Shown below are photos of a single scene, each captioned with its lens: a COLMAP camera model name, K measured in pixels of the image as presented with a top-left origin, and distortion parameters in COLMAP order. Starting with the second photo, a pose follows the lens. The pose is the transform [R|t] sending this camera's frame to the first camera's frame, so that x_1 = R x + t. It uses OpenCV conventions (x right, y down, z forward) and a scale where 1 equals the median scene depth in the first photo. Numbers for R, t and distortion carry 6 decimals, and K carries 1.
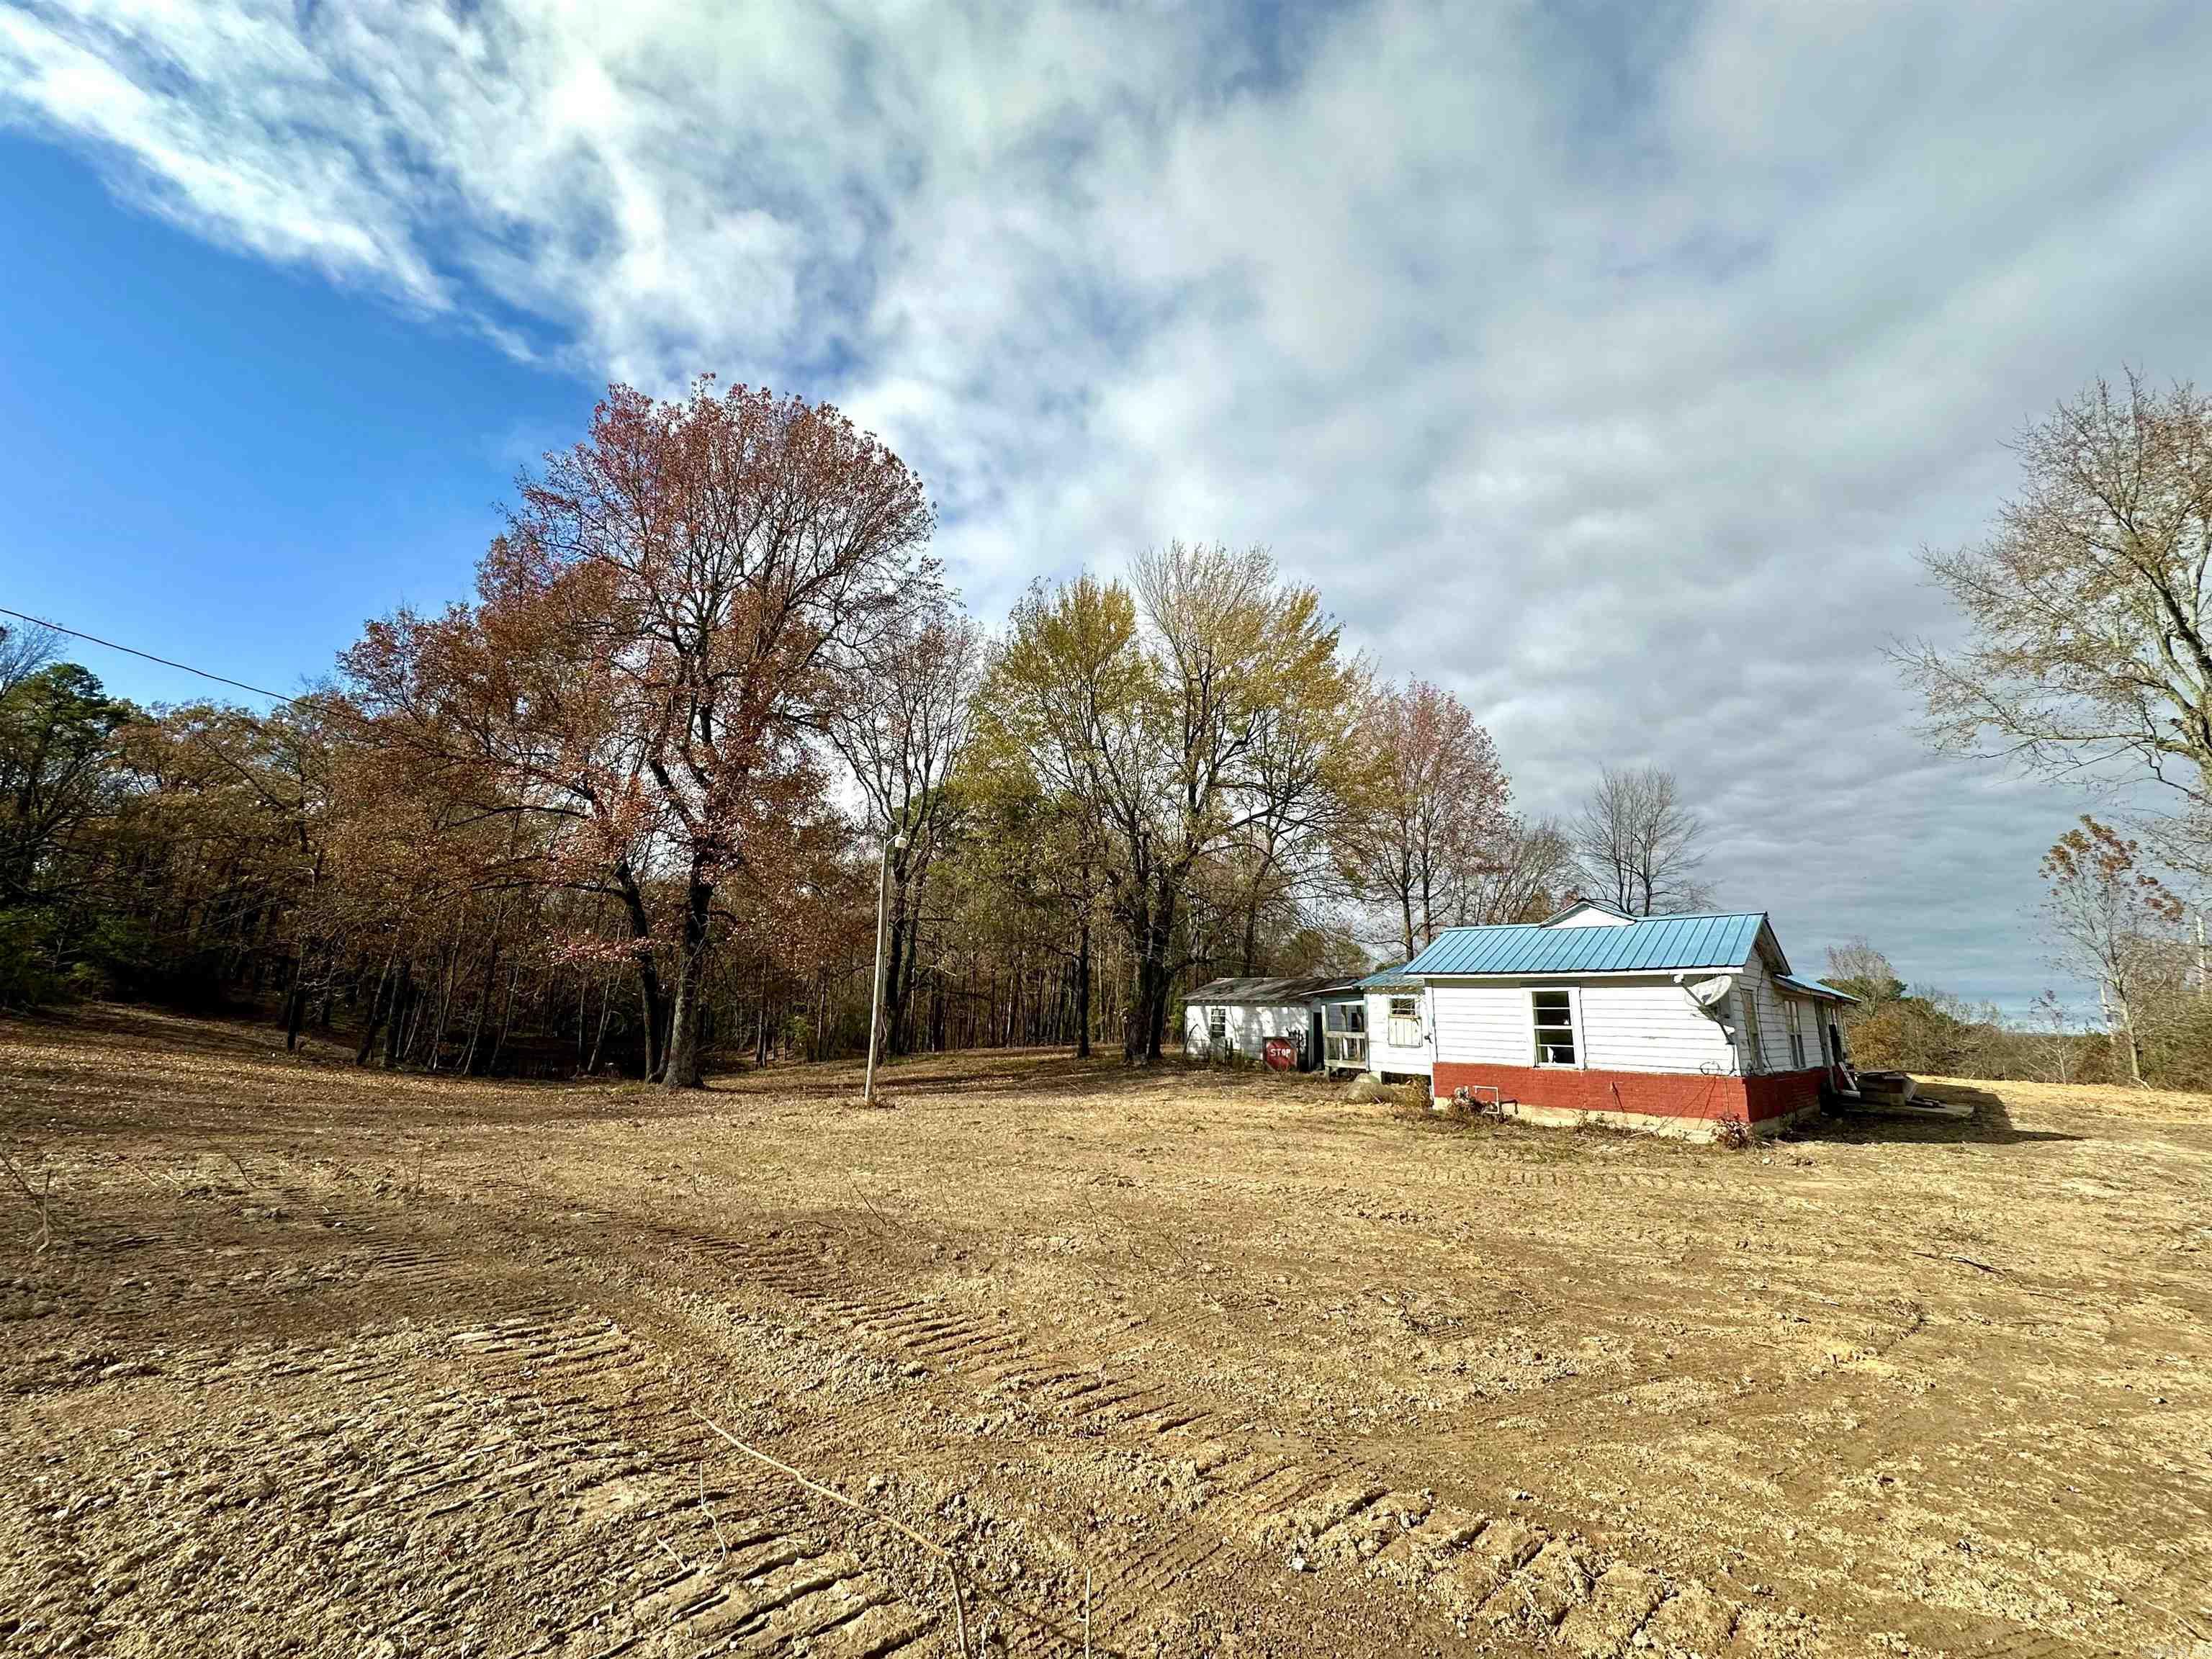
lens RADIAL K [[882.1, 0, 1104.5], [0, 882.1, 824.4], [0, 0, 1]] dist [-0.002740, 0.000468]
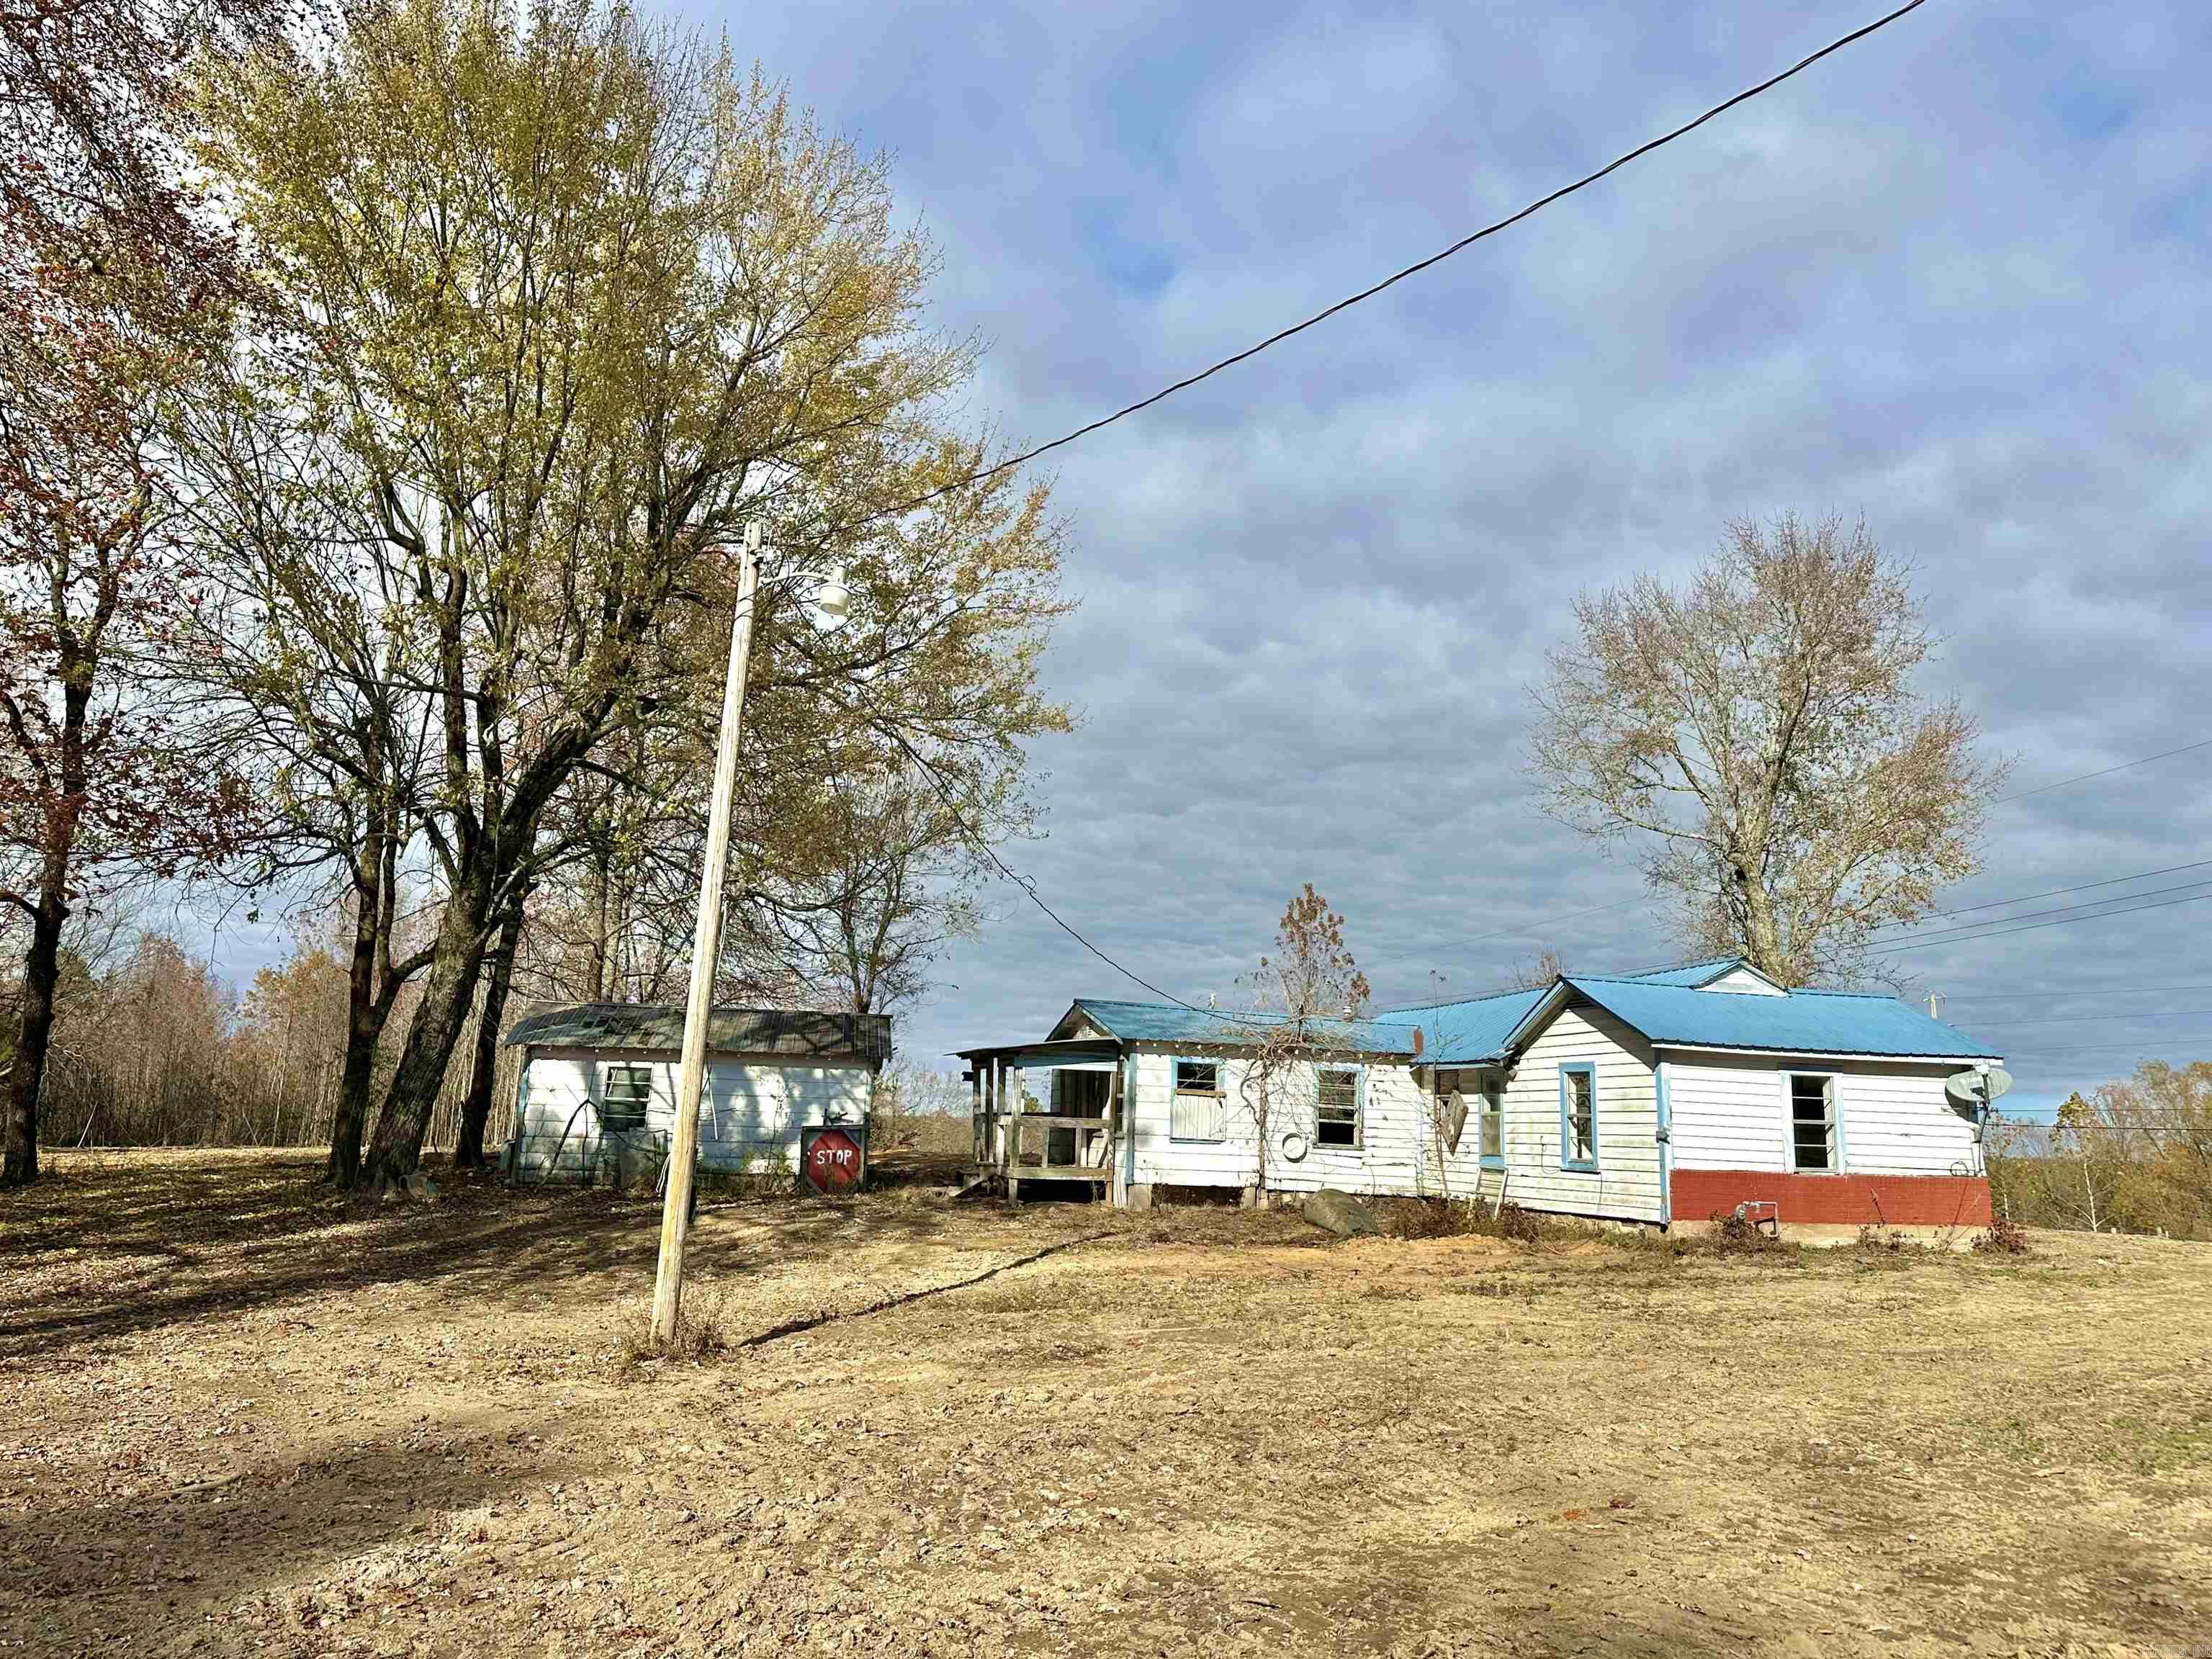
lens RADIAL K [[1543.3, 0, 1106.9], [0, 1543.3, 837.7], [0, 0, 1]] dist [0.130349, -0.183159]
pose [[0.492562, 0.149945, 0.857263, -1.026441], [-0.203906, 0.977510, -0.053818, 0.184658], [-0.846053, -0.148293, 0.512059, 0.843104]]
